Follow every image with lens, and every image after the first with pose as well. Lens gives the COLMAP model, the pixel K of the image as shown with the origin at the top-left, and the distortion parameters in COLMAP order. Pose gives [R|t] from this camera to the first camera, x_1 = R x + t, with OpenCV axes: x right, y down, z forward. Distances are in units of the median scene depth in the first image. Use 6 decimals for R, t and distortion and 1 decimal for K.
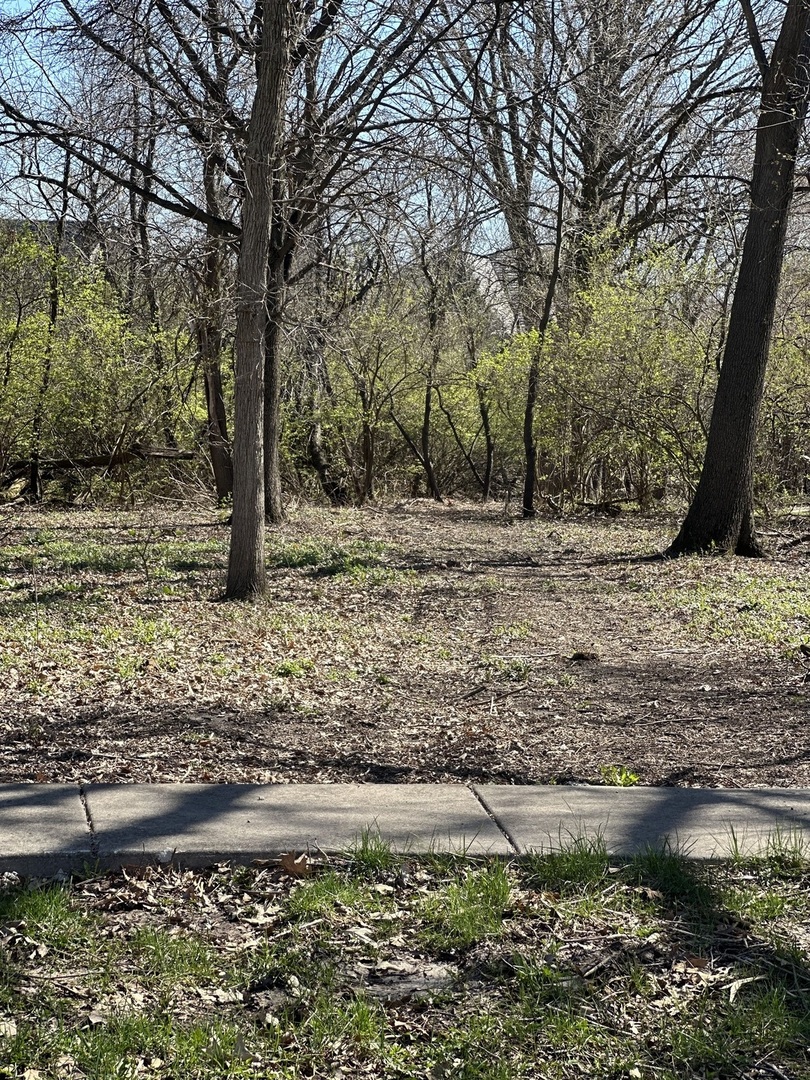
lens RADIAL K [[2444.5, 0, 405.0], [0, 2444.5, 540.0], [0, 0, 1]] dist [-0.190848, 6.292758]
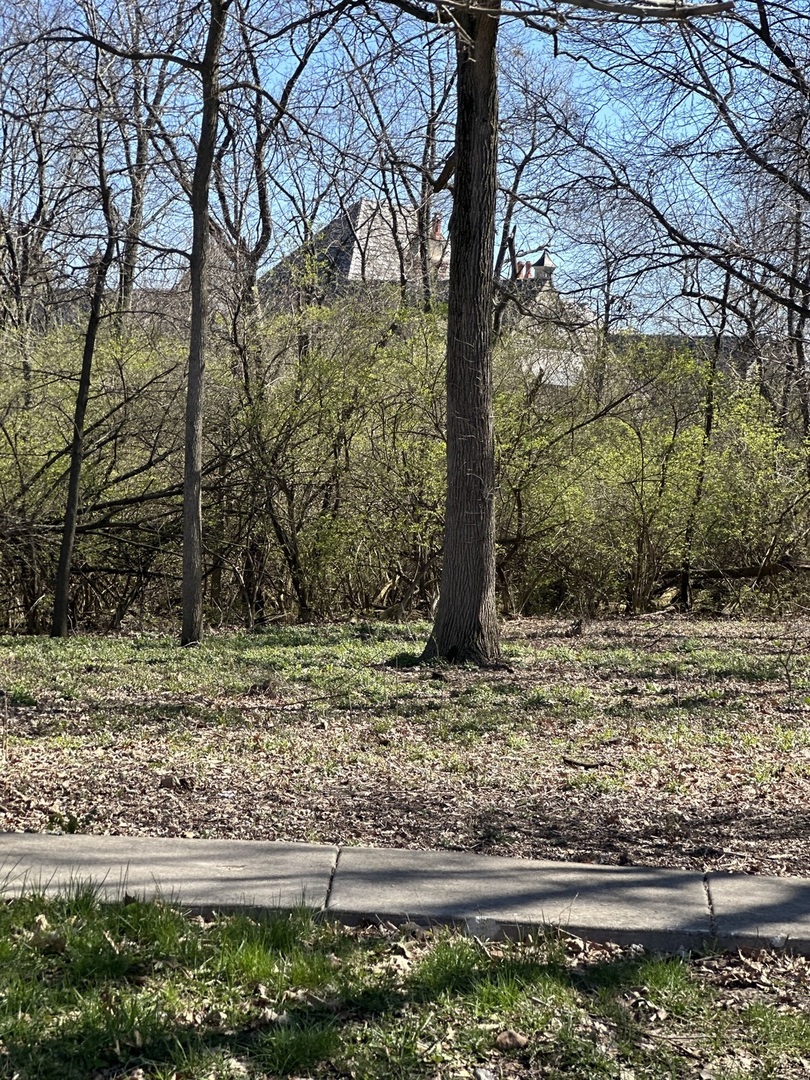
lens RADIAL K [[2433.0, 0, 424.1], [0, 2433.0, 574.0], [0, 0, 1]] dist [-0.232551, 6.375726]
pose [[0.966423, 0.023244, -0.255901, 0.005486], [-0.031273, 0.999137, -0.027350, 0.000584], [0.255045, 0.034434, 0.966316, -0.020520]]
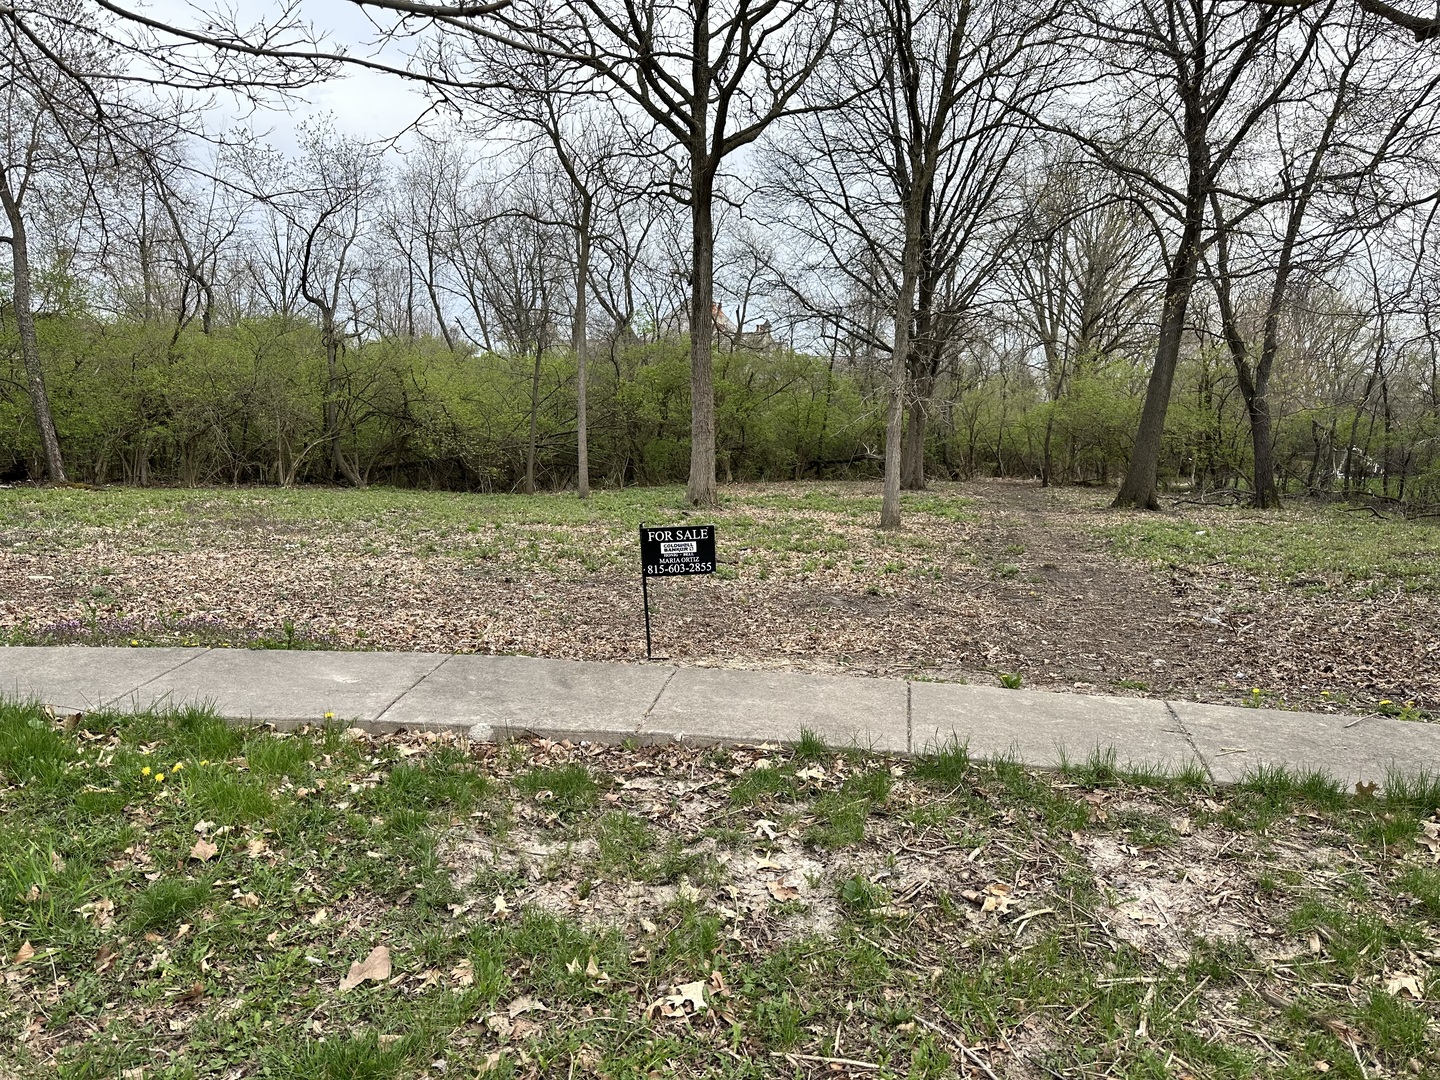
lens RADIAL K [[1014.1, 0, 720.0], [0, 1014.1, 540.0], [0, 0, 1]] dist [0.155958, -0.315126]
pose [[0.964602, 0.031268, -0.261848, 0.024775], [-0.018325, 0.998493, 0.051727, -0.008540], [0.263071, -0.045098, 0.963722, 0.092665]]
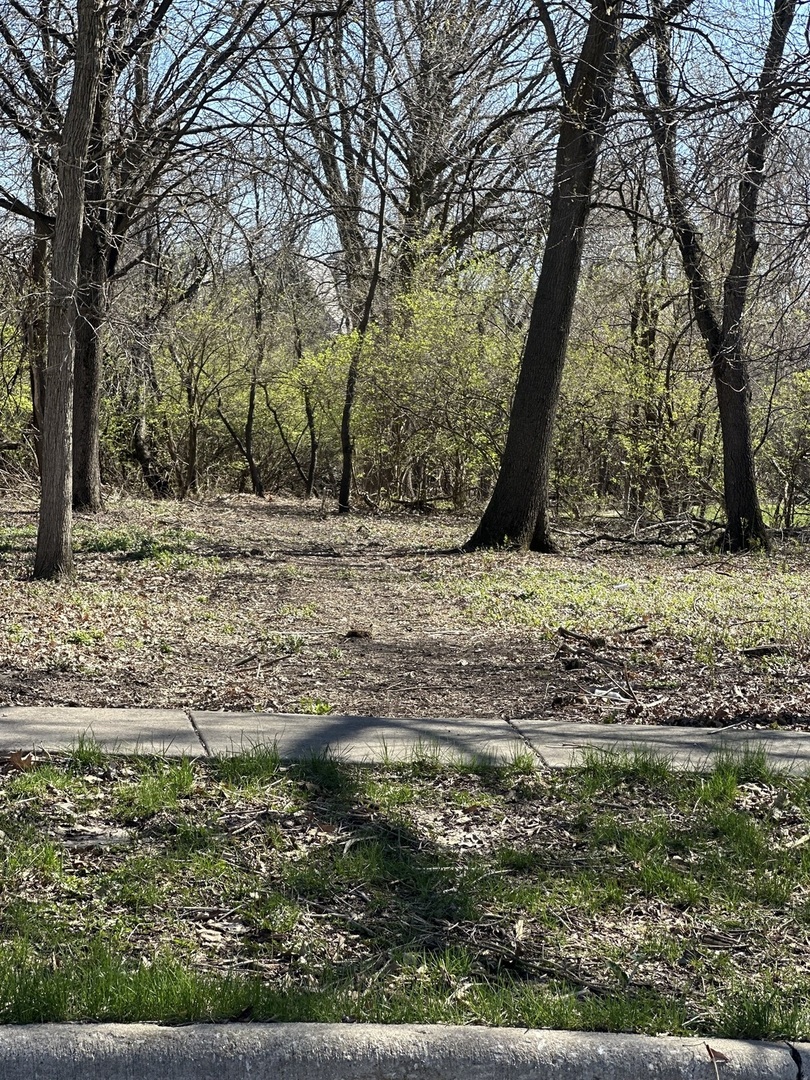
lens RADIAL K [[2449.0, 0, 370.6], [0, 2449.0, 536.9], [0, 0, 1]] dist [-0.335201, 9.598768]
pose [[0.998391, 0.021497, 0.052472, 0.015772], [-0.021418, 0.999768, -0.002083, 0.005090], [-0.052505, 0.000956, 0.998620, -0.058082]]
